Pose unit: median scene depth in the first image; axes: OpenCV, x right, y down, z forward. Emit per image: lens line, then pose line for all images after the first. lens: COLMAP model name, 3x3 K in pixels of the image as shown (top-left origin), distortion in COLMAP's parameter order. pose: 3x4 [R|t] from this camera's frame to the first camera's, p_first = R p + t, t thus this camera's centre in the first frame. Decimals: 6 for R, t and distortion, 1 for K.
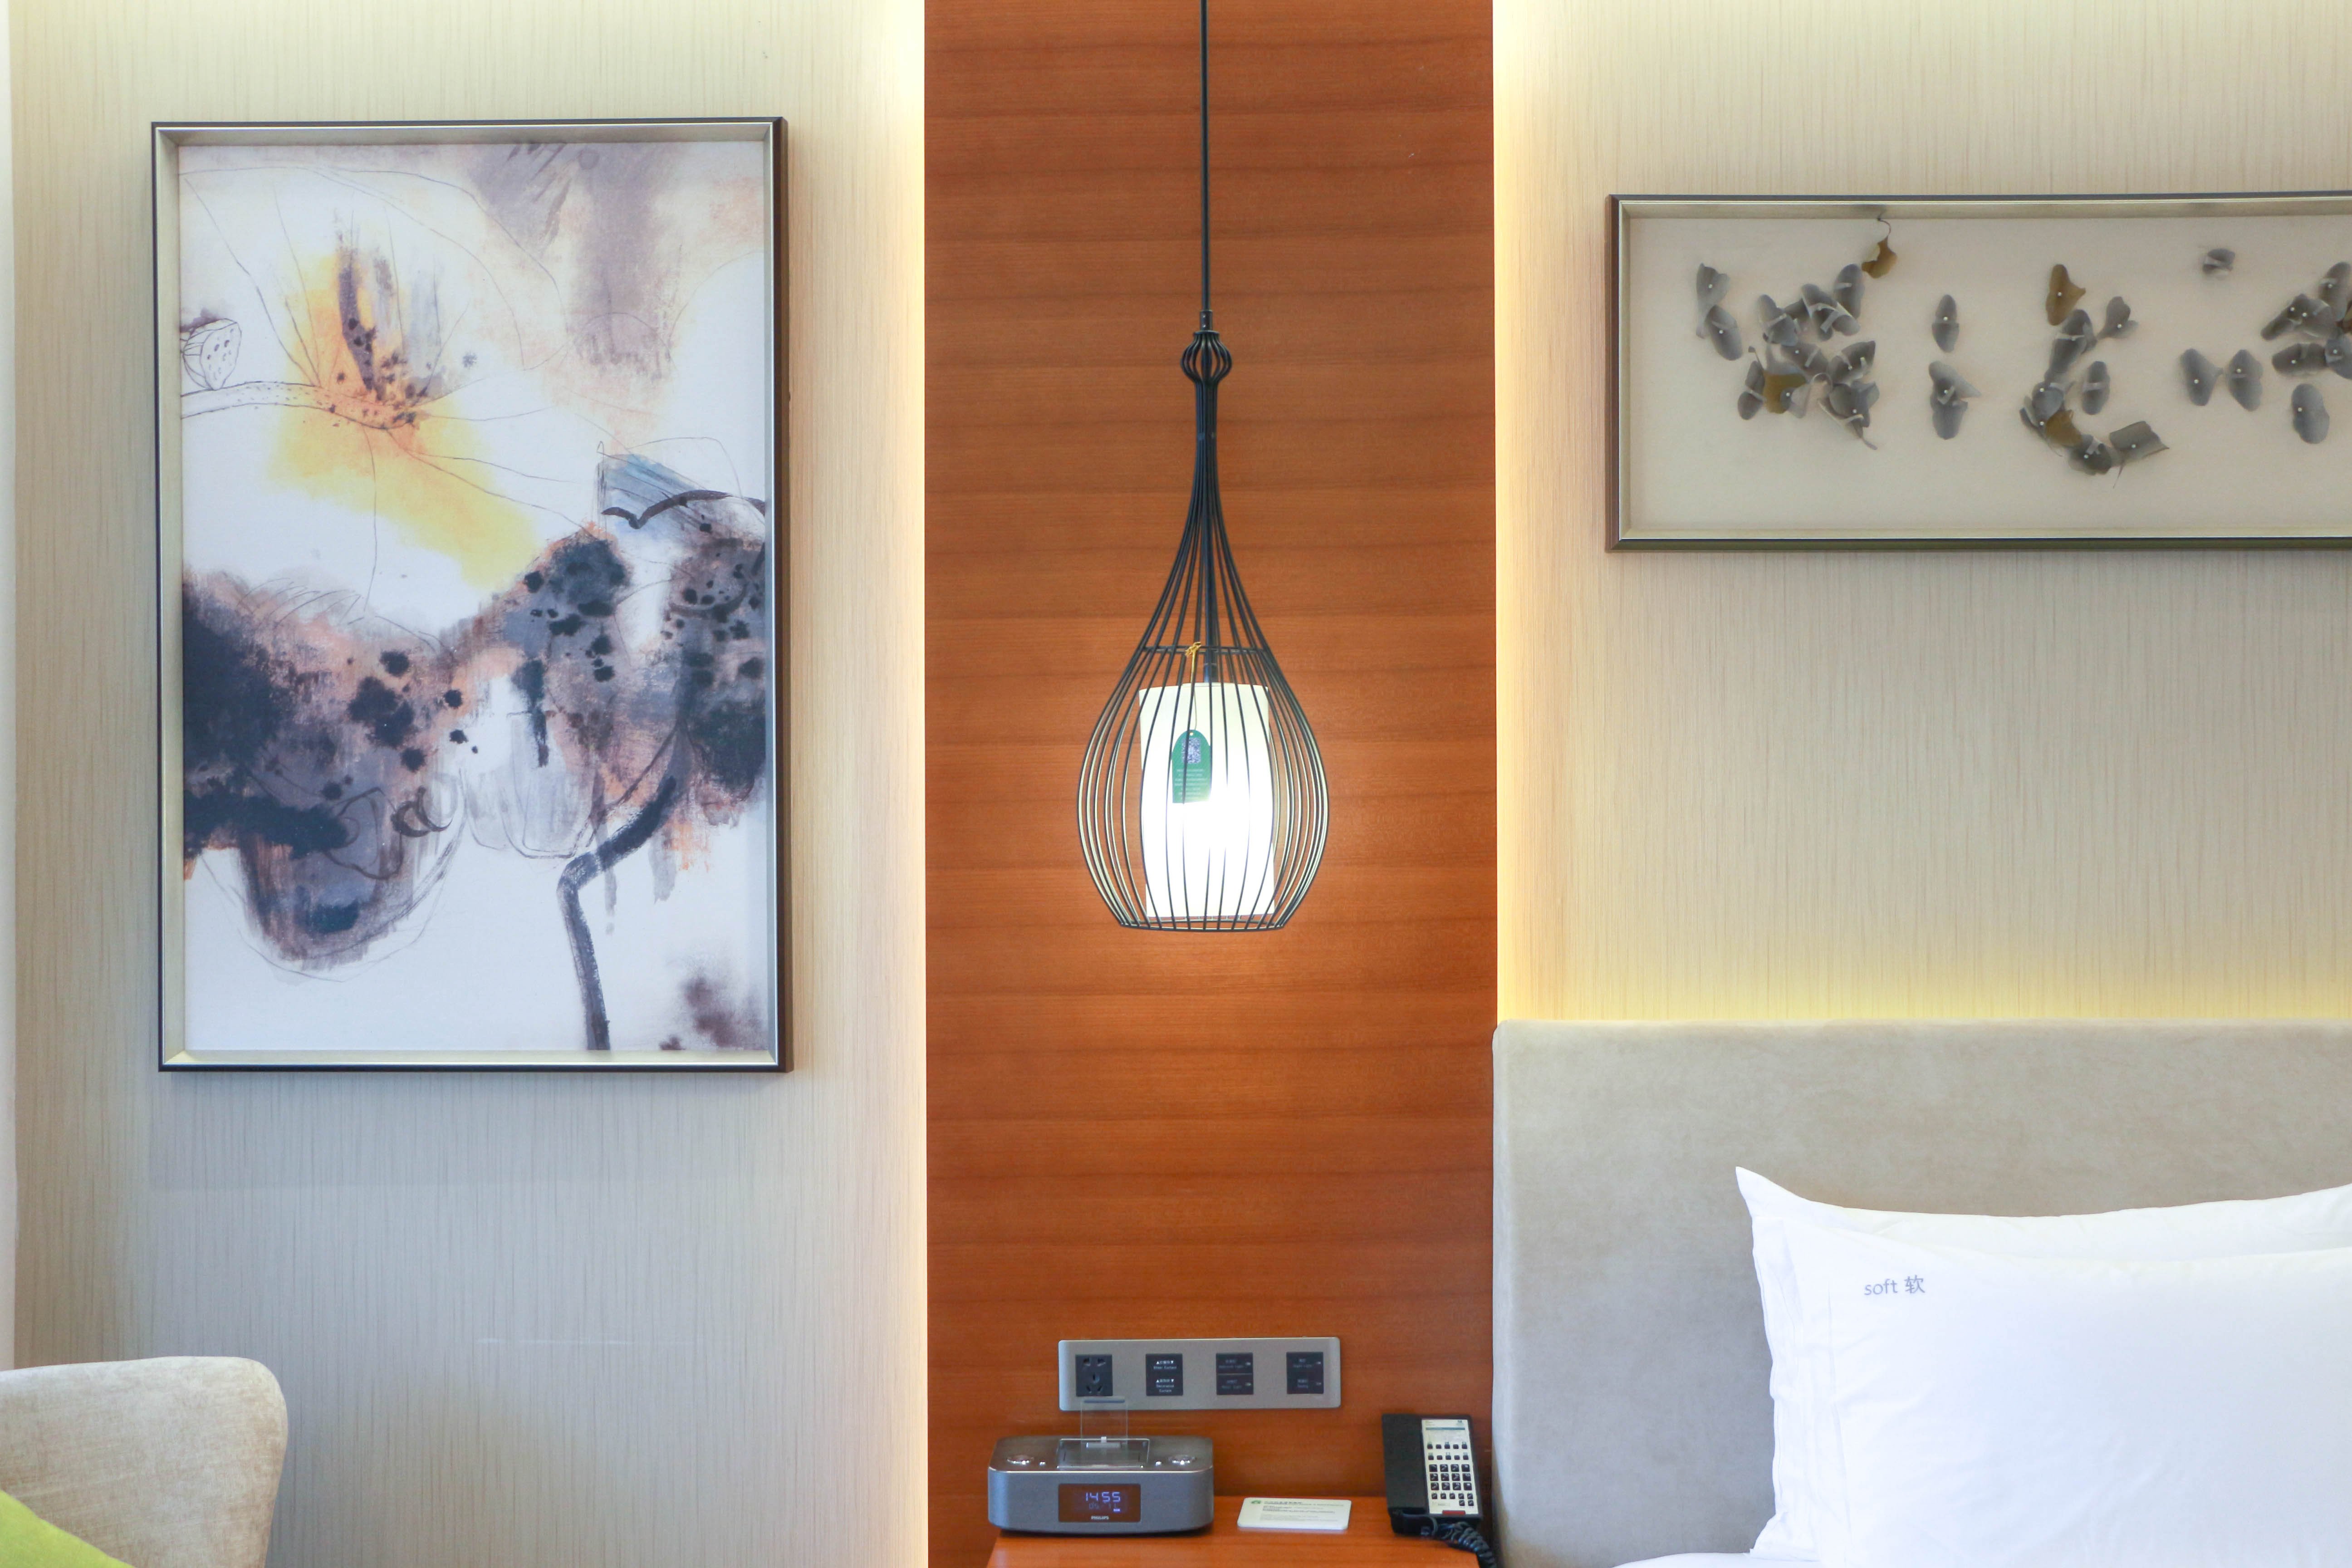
lens RADIAL K [[2505.5, 0, 1151.7], [0, 2505.5, 844.9], [0, 0, 1]] dist [-0.003790, 0.000000]
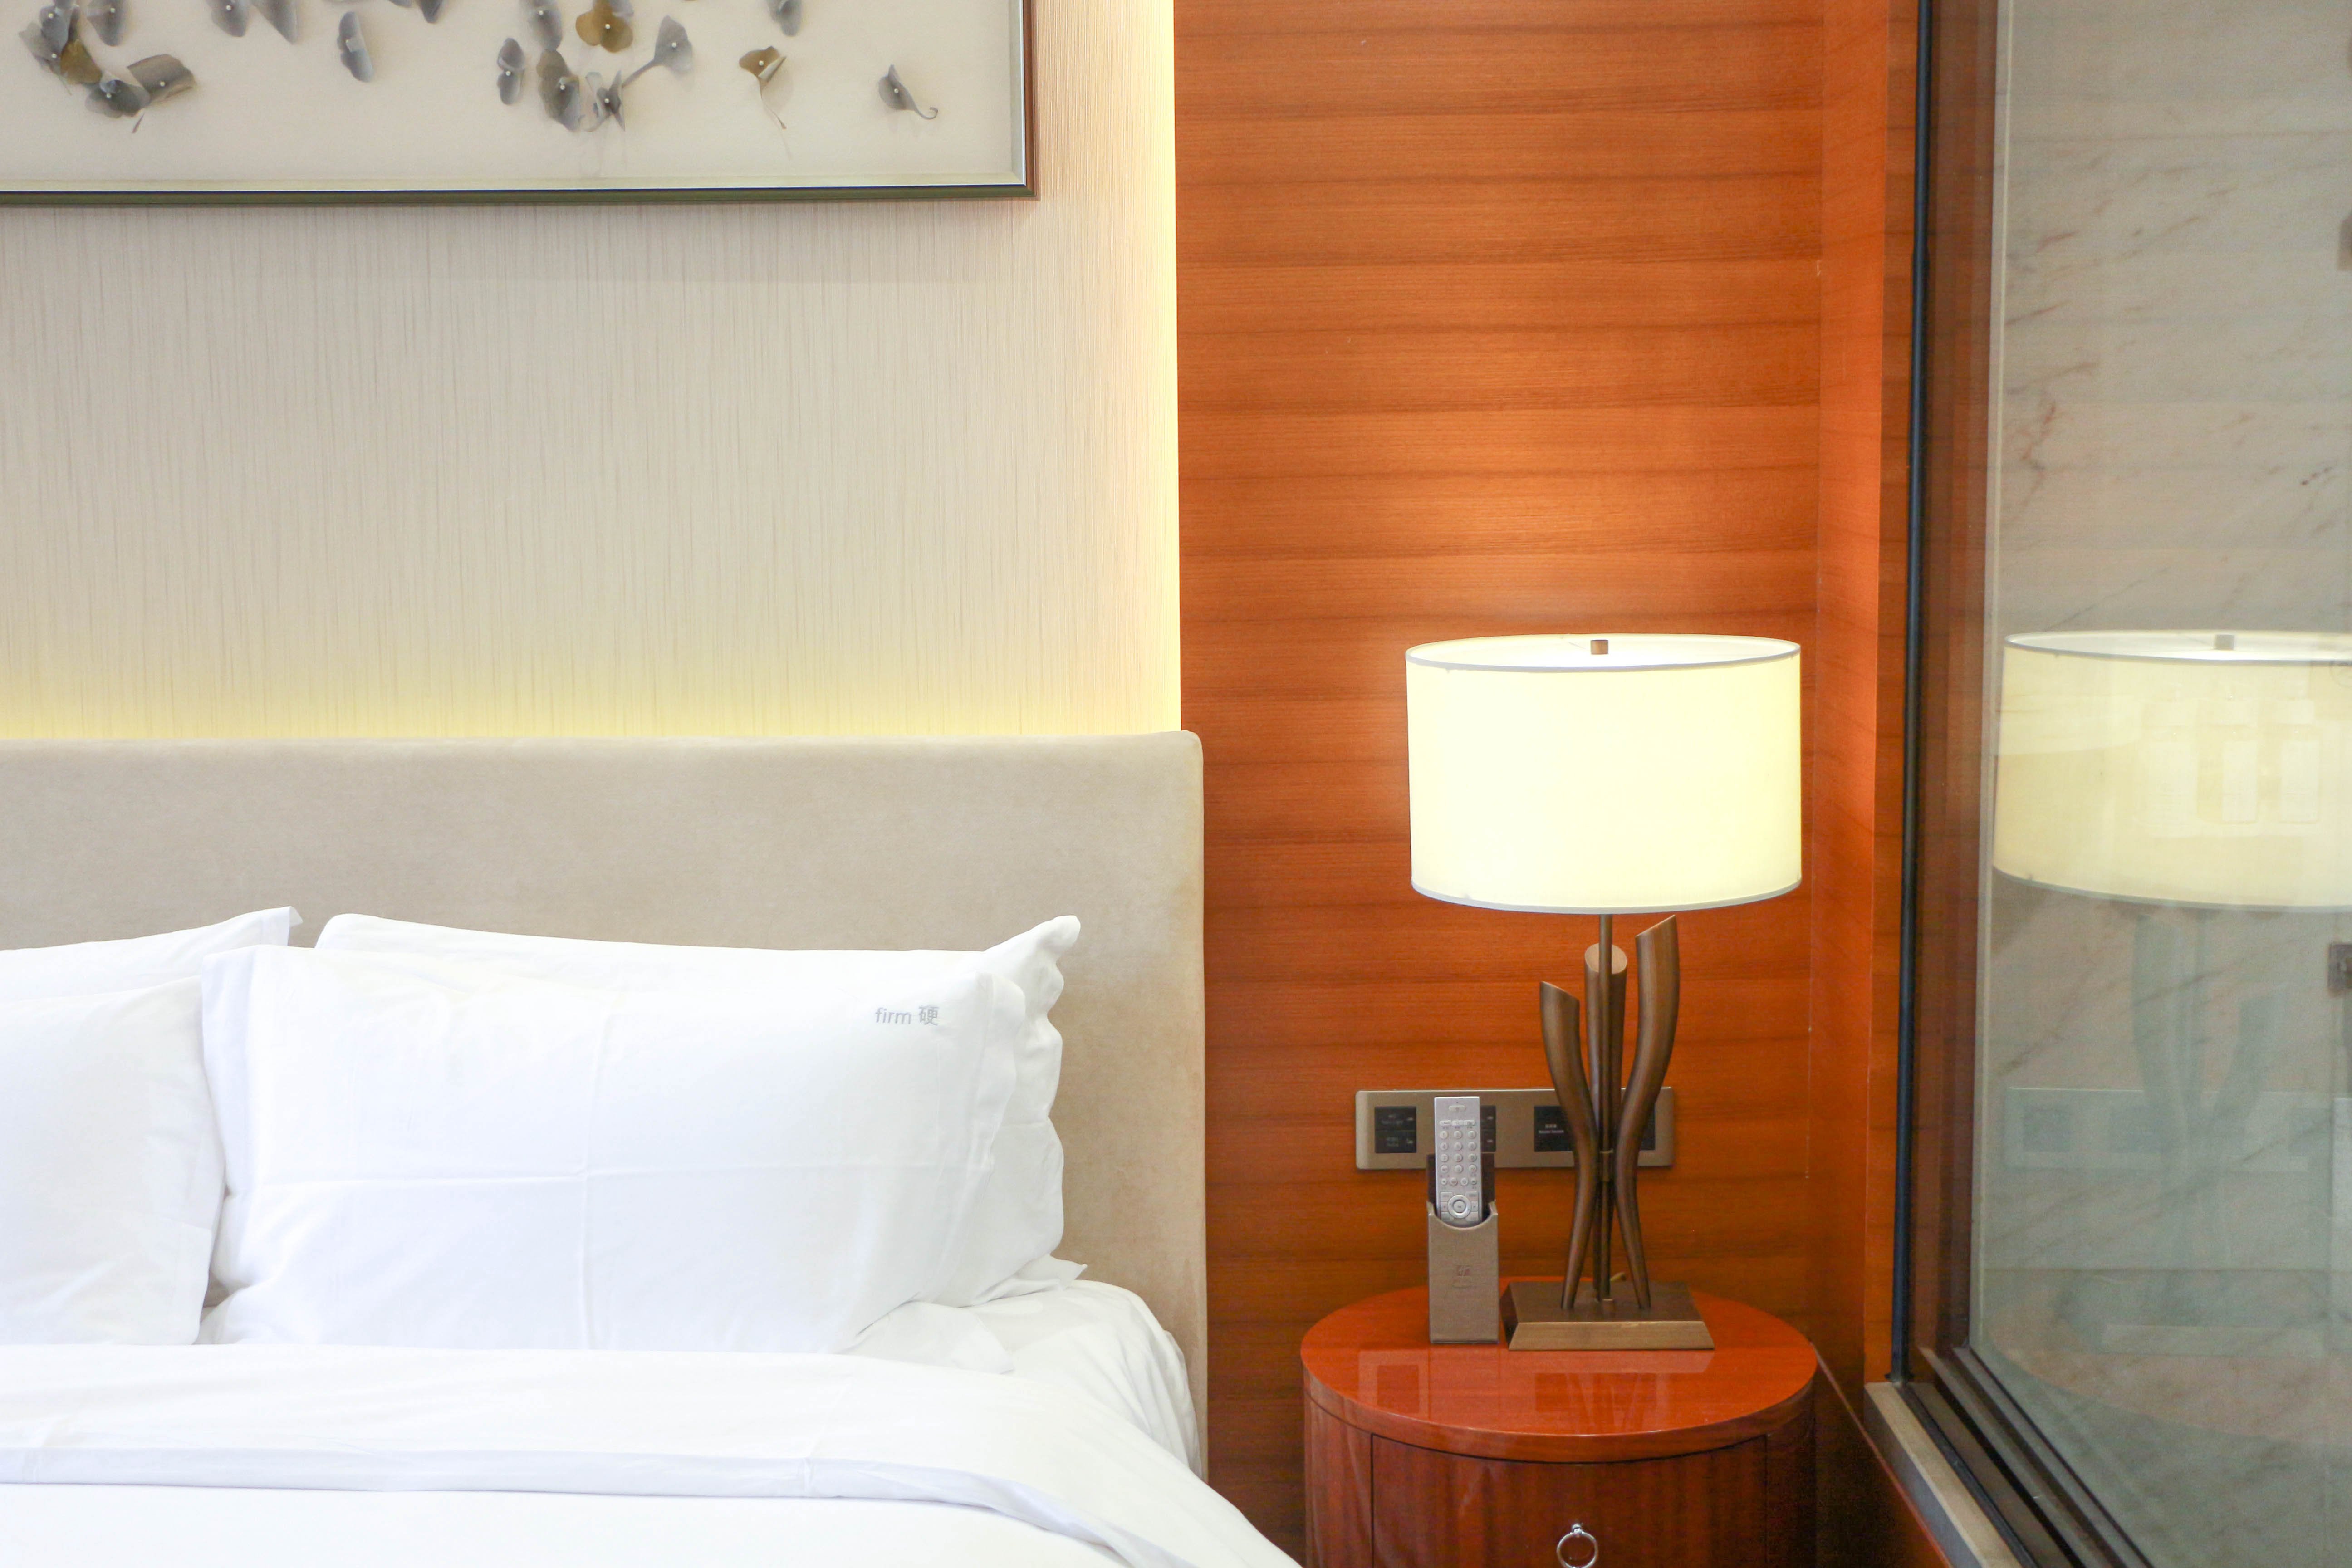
lens RADIAL K [[2821.4, 0, 1183.3], [0, 2821.4, 767.7], [0, 0, 1]] dist [0.037110, 0.000000]
pose [[0.998172, -0.000063, -0.060432, 0.806290], [0.004939, 0.996739, 0.080547, 0.000077], [0.060230, -0.080698, 0.994917, 0.015528]]
